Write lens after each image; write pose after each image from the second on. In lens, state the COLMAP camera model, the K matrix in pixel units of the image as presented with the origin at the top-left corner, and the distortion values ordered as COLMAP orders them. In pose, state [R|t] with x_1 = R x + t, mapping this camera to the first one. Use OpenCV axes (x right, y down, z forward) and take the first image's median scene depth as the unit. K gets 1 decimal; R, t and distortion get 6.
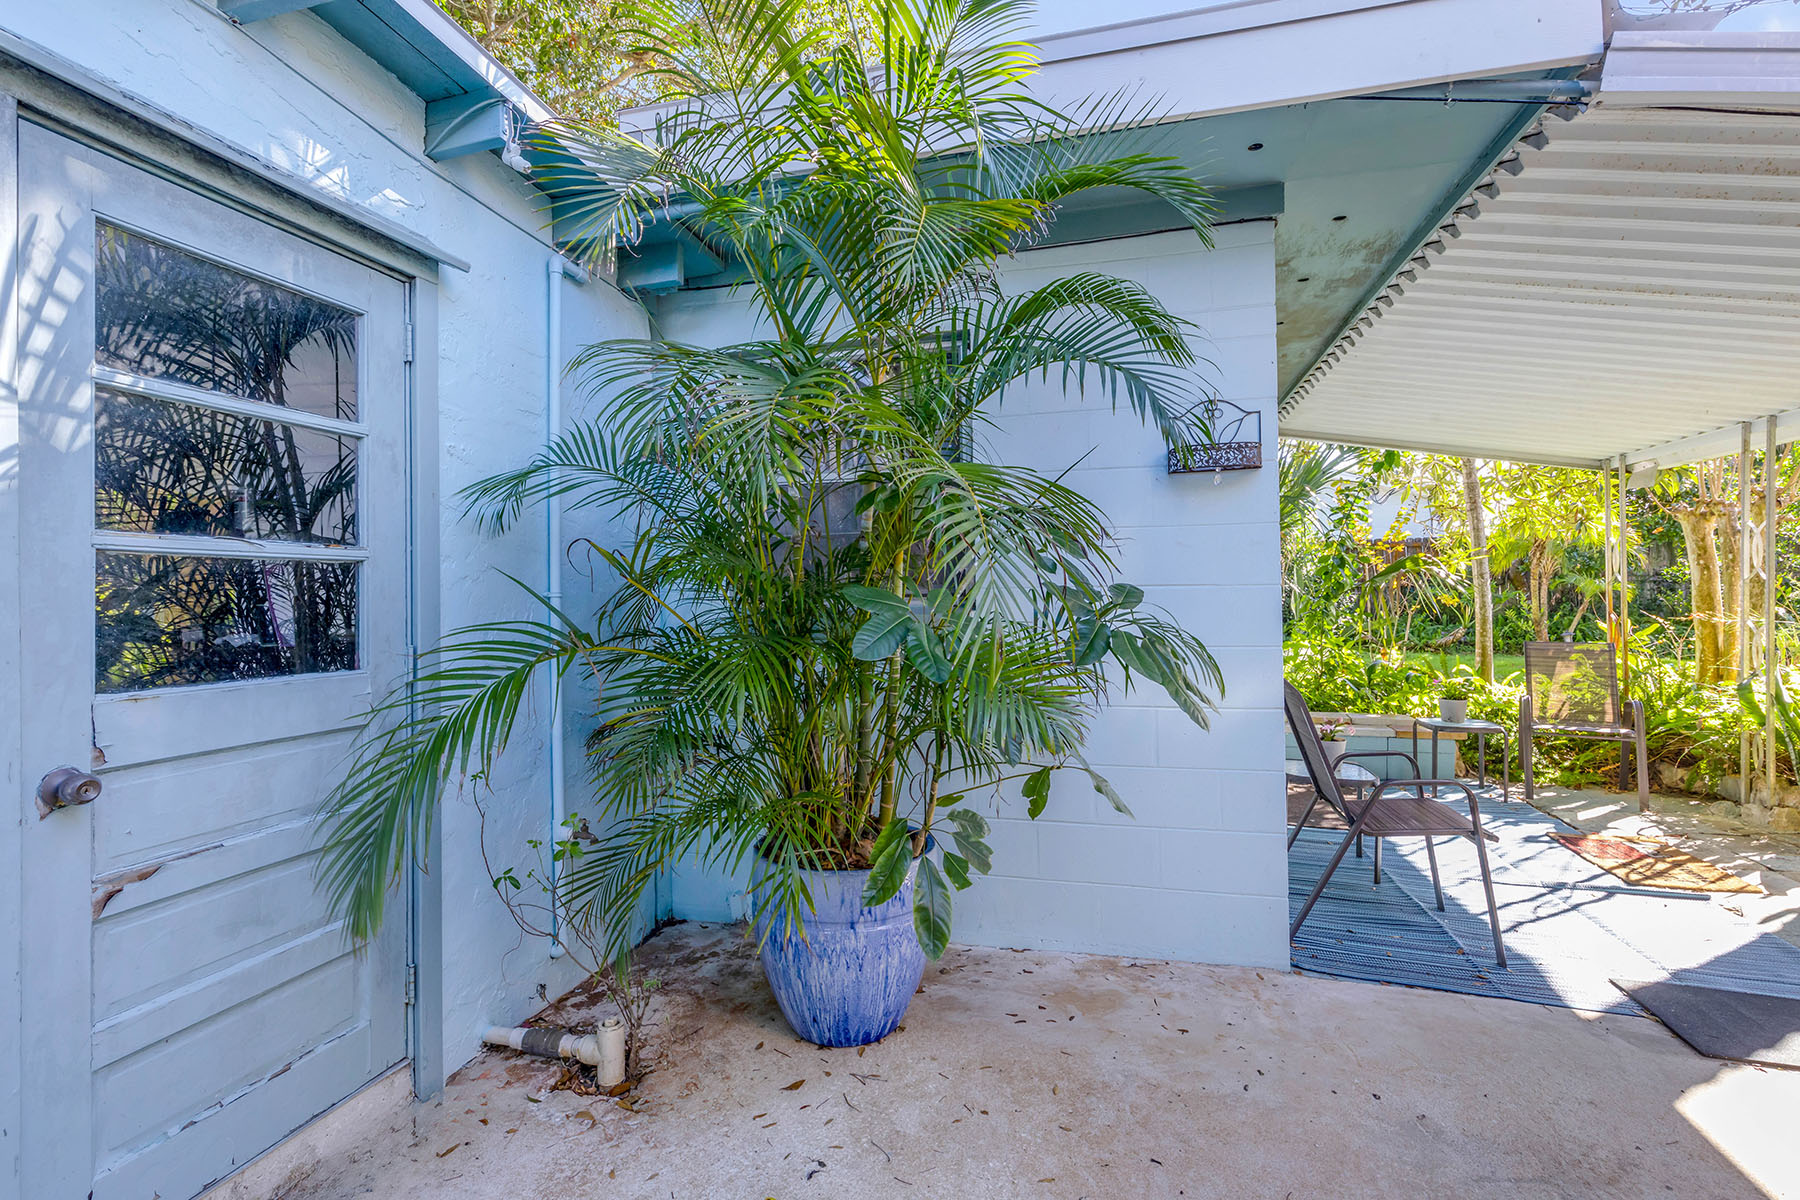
lens RADIAL K [[827.9, 0, 882.8], [0, 827.9, 595.0], [0, 0, 1]] dist [0.002409, -0.000337]
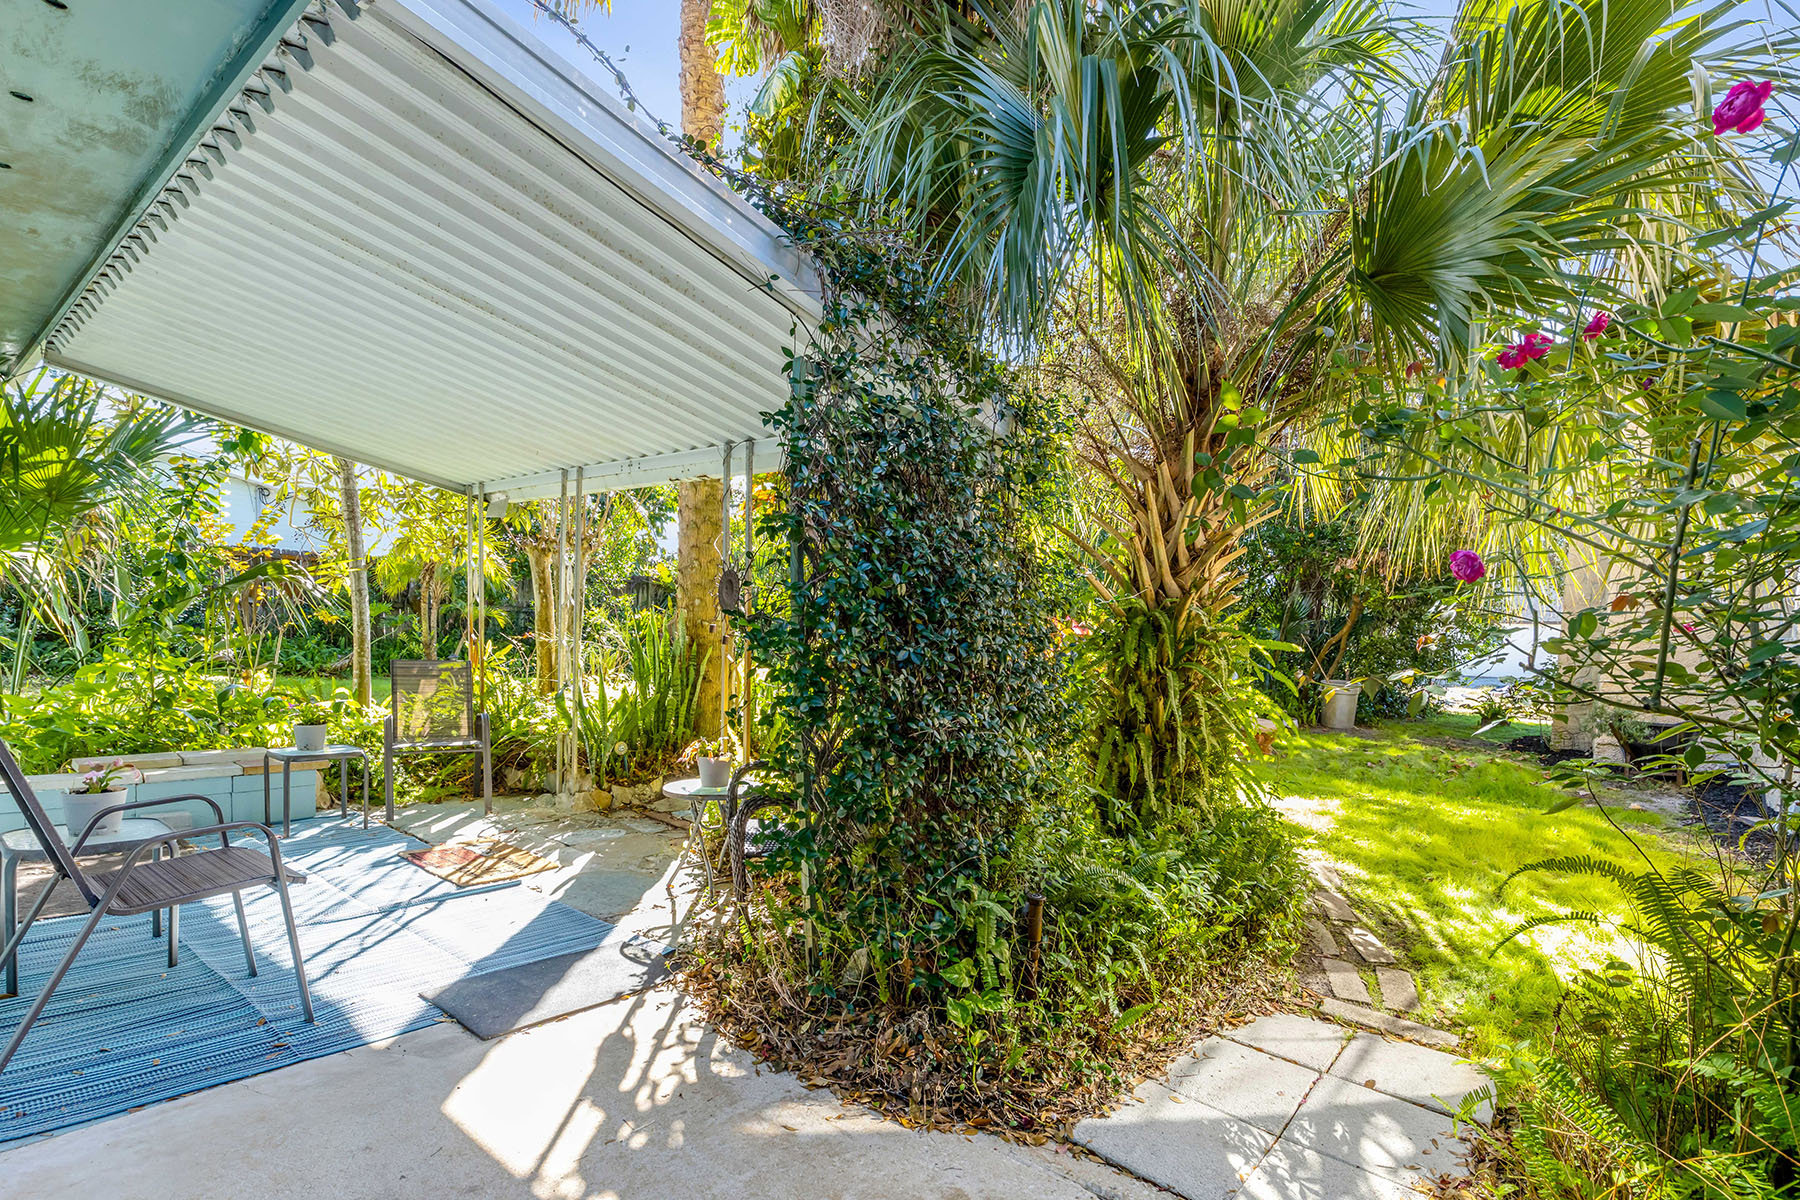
lens RADIAL K [[870.9, 0, 938.0], [0, 870.9, 696.0], [0, 0, 1]] dist [0.000867, 0.000350]
pose [[0.376017, -0.041212, 0.925696, 0.078255], [-0.040907, 0.997298, 0.061016, 0.011051], [-0.925709, -0.060811, 0.373316, 0.031700]]
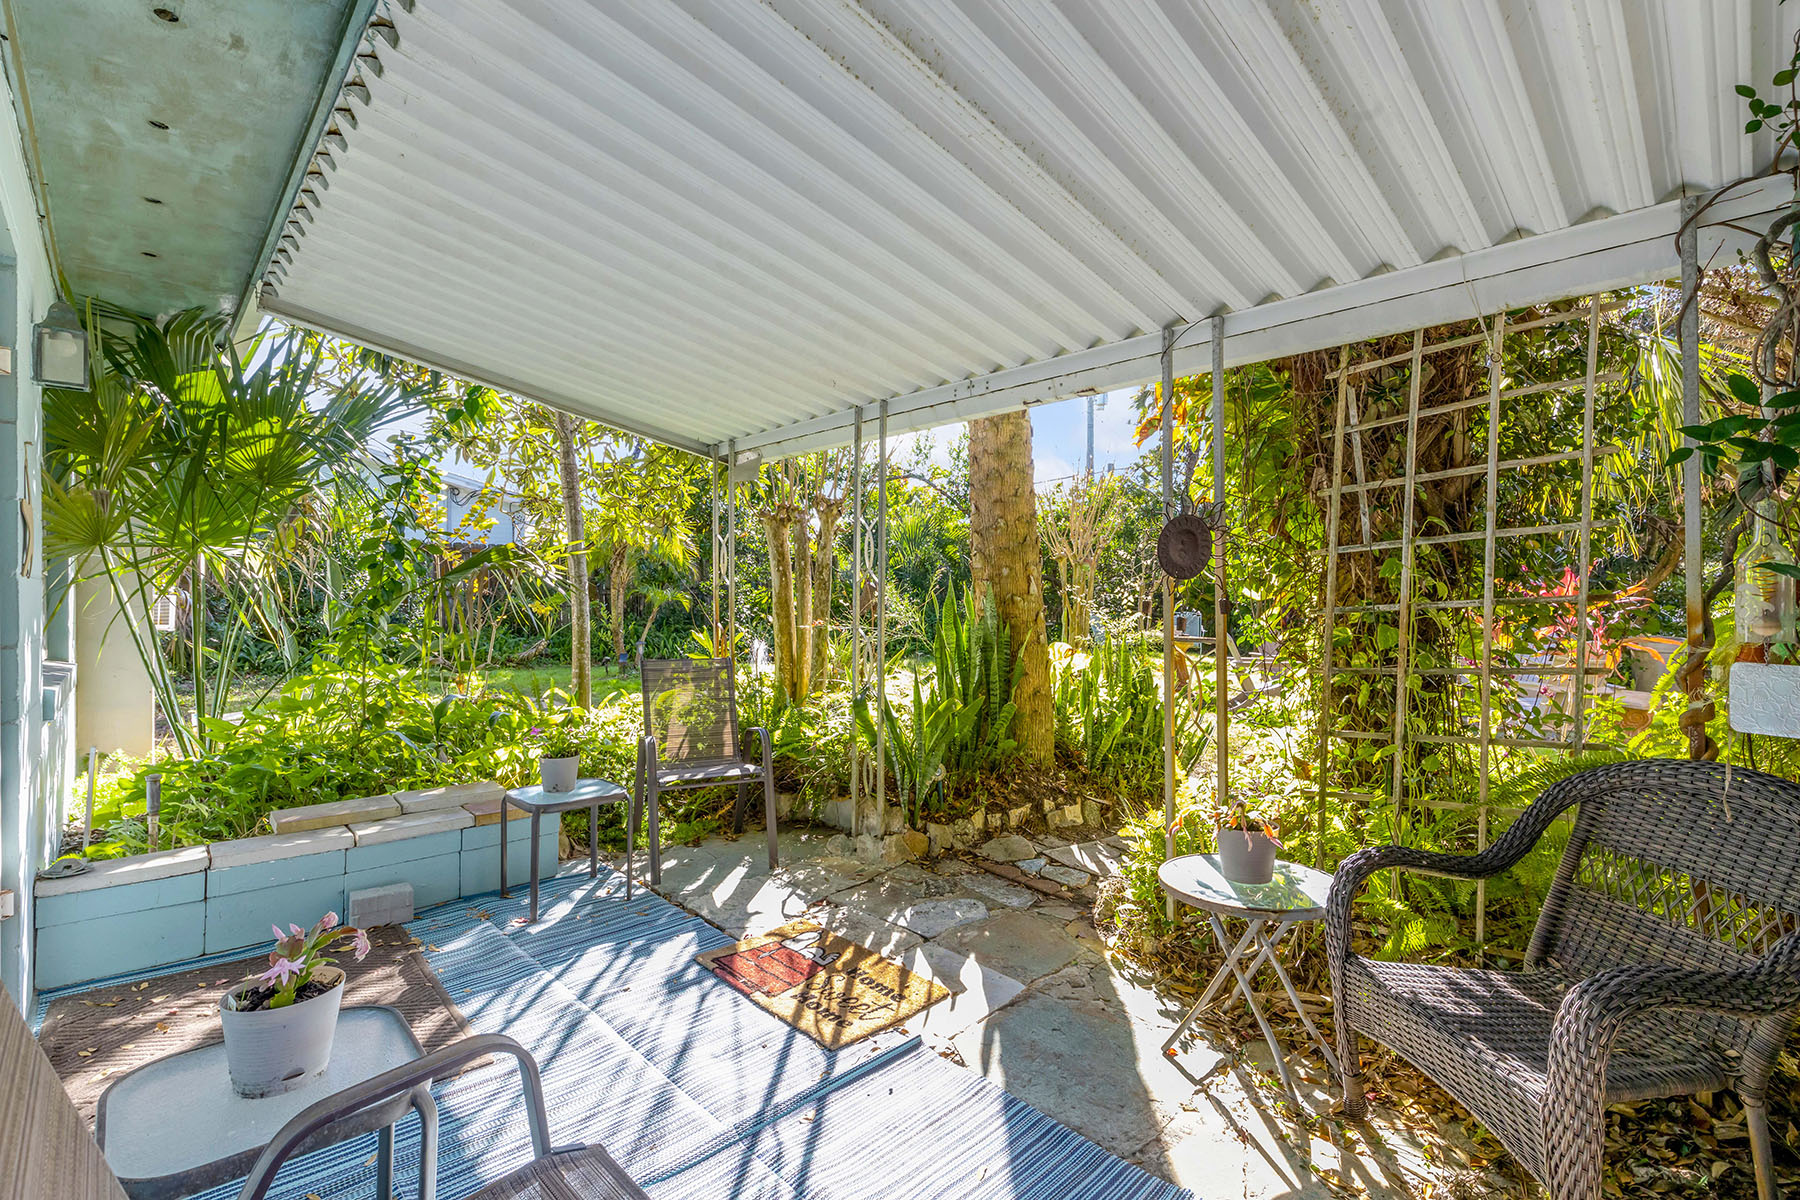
lens RADIAL K [[870.5, 0, 952.8], [0, 870.5, 588.4], [0, 0, 1]] dist [0.009195, -0.001614]
pose [[0.494047, 0.019843, 0.869209, 0.236368], [-0.001708, 0.999760, -0.021853, 0.007147], [-0.869433, 0.009311, 0.493962, 0.383457]]
